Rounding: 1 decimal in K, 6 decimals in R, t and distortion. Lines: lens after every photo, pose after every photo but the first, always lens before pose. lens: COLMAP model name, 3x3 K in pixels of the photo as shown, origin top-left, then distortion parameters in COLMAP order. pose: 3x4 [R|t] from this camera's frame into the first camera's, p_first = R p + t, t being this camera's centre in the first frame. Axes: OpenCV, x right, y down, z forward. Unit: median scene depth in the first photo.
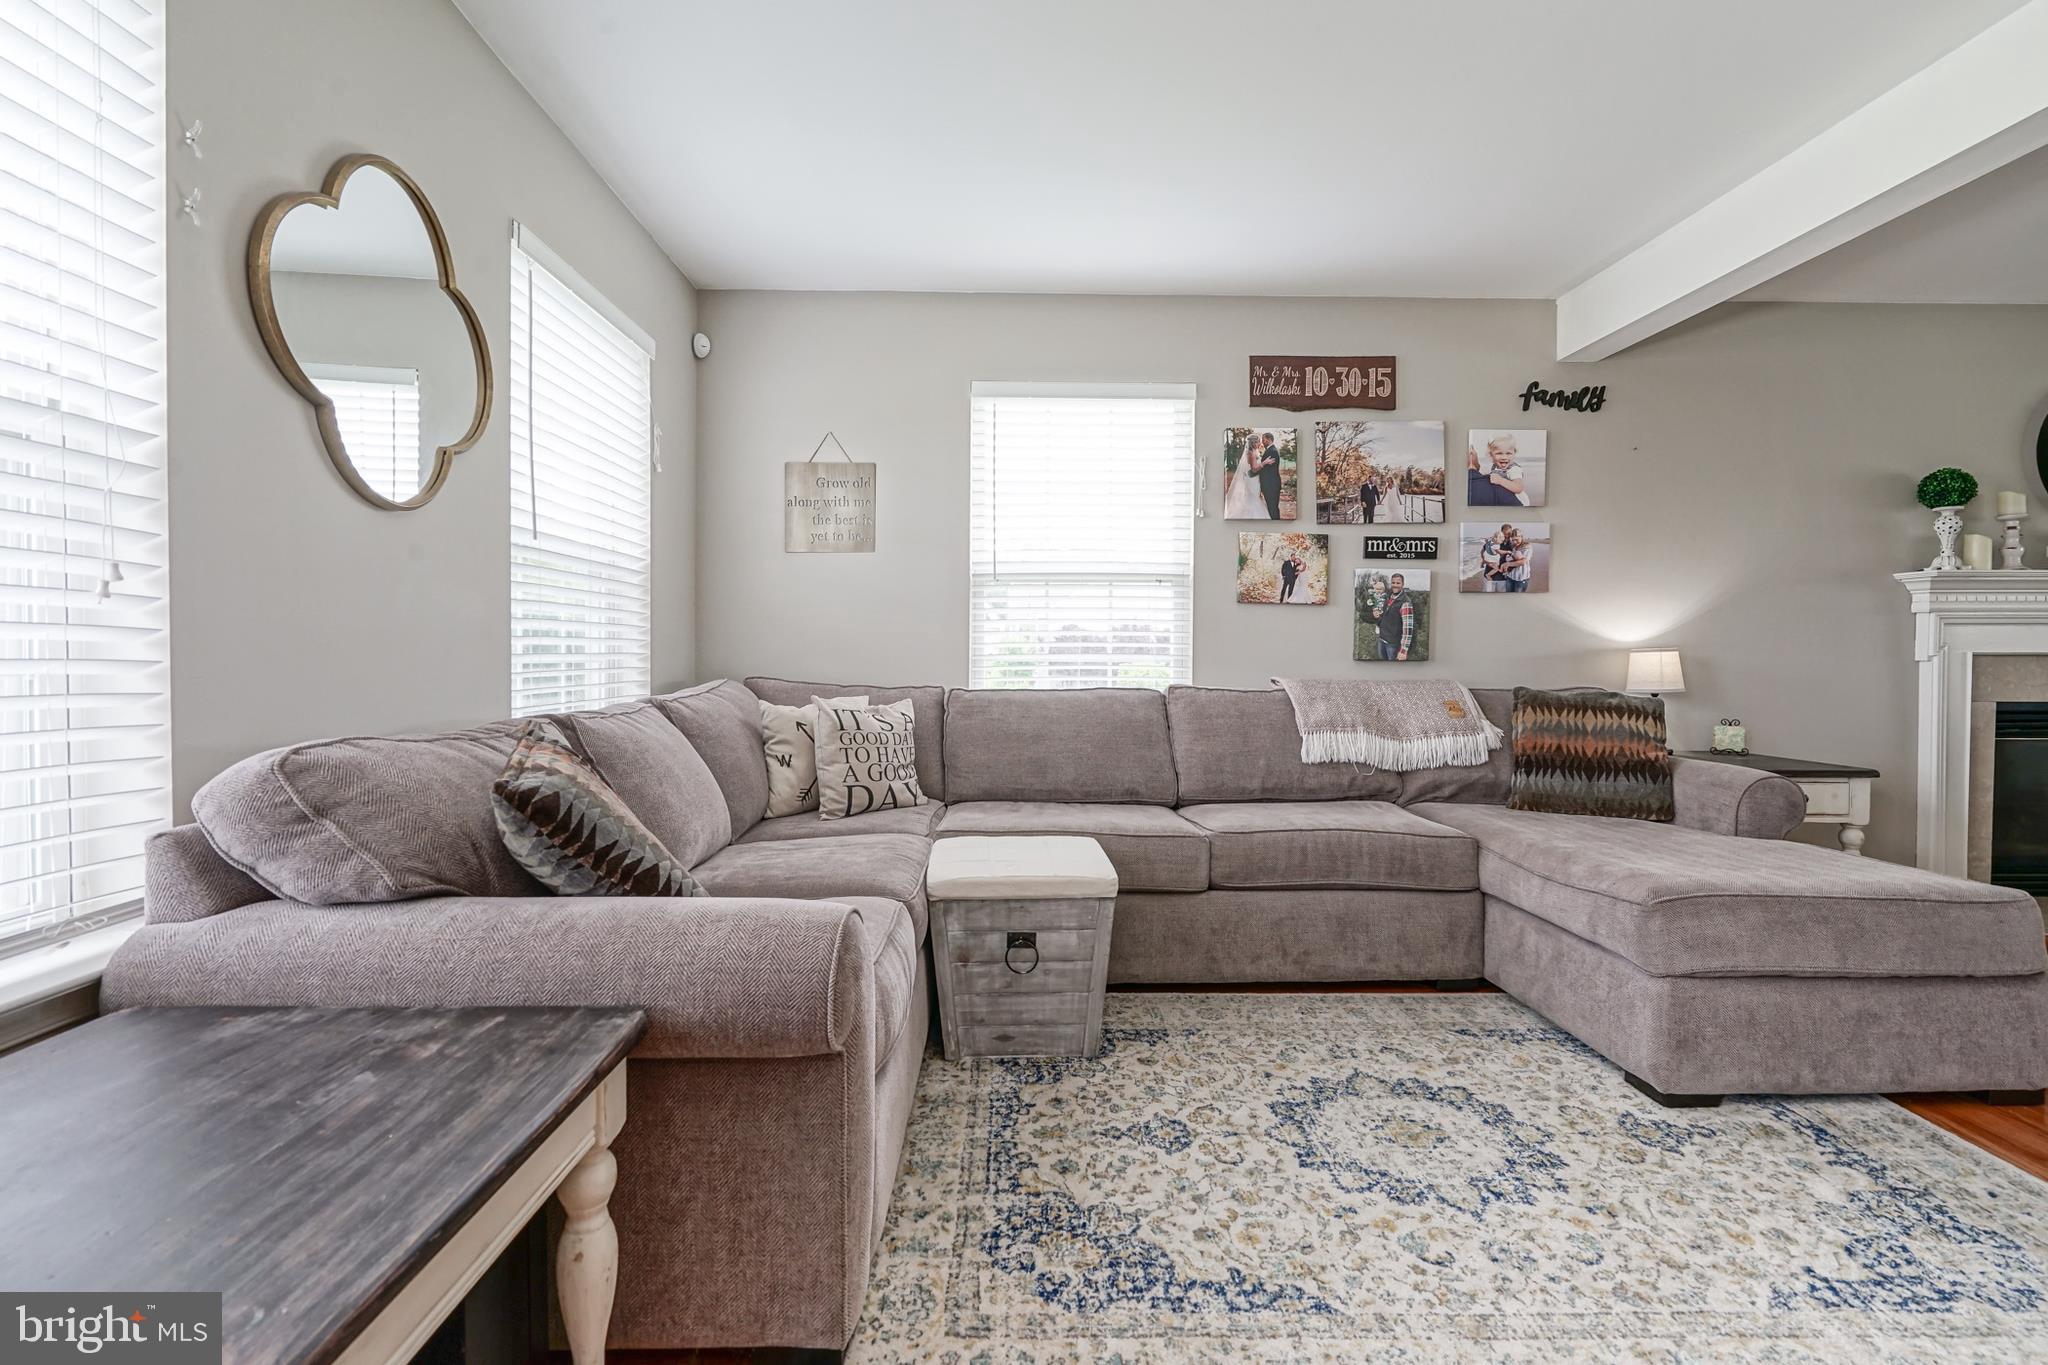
lens RADIAL K [[906.8, 0, 1030.0], [0, 906.8, 673.1], [0, 0, 1]] dist [-0.004848, -0.000001]
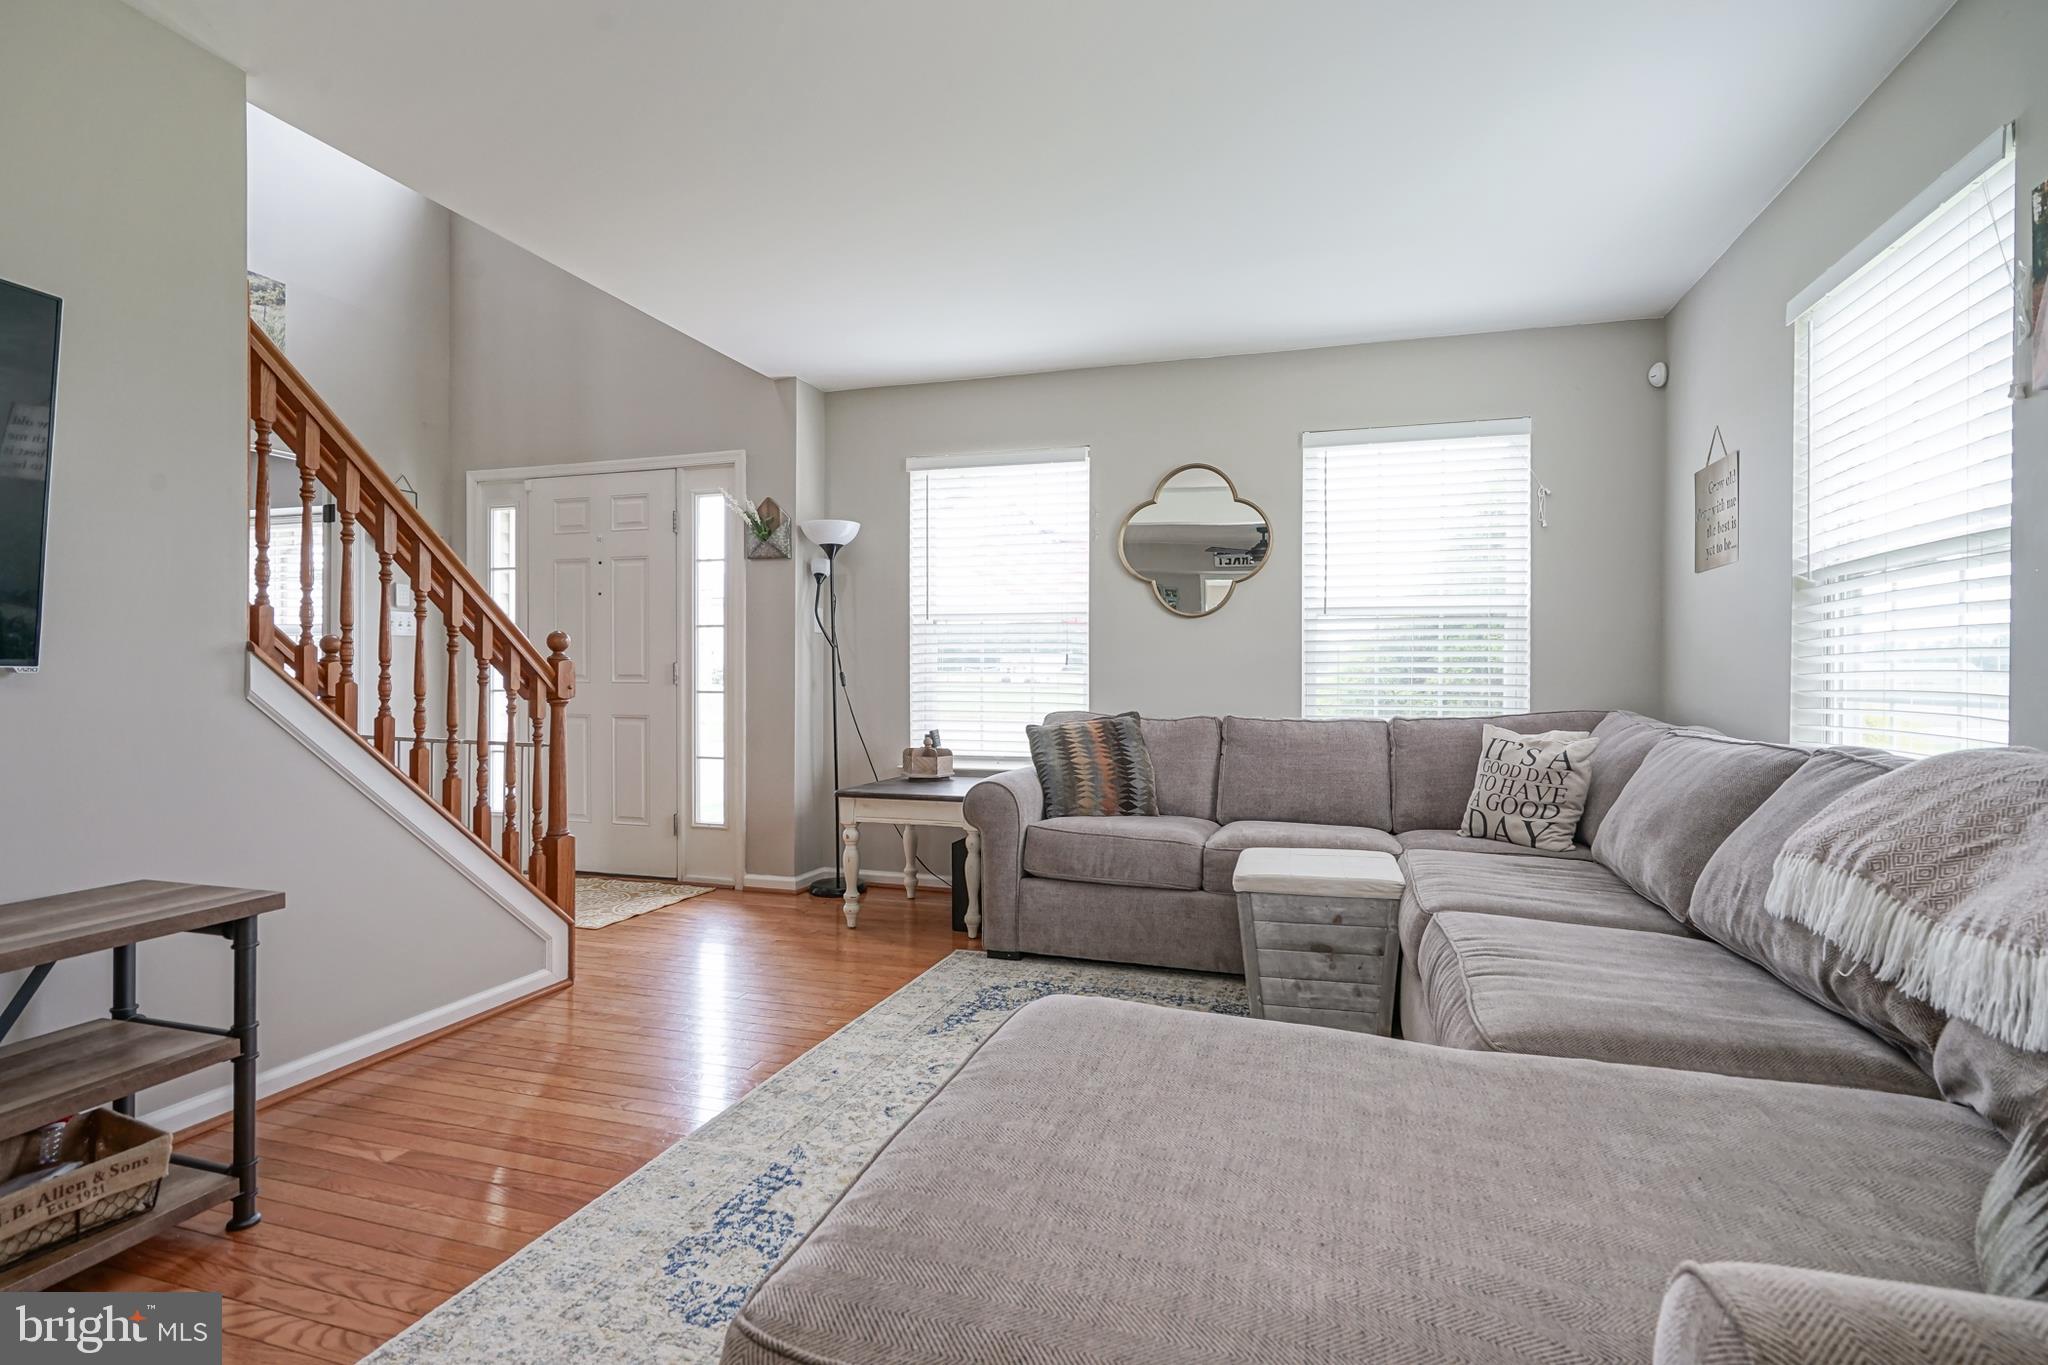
lens RADIAL K [[953.0, 0, 1075.3], [0, 953.0, 679.2], [0, 0, 1]] dist [-0.003159, 0.000078]
pose [[-0.279753, -0.001510, -0.960071, 0.800834], [-0.028636, 0.999567, 0.006772, -0.018191], [0.959645, 0.029387, -0.279675, 0.680045]]
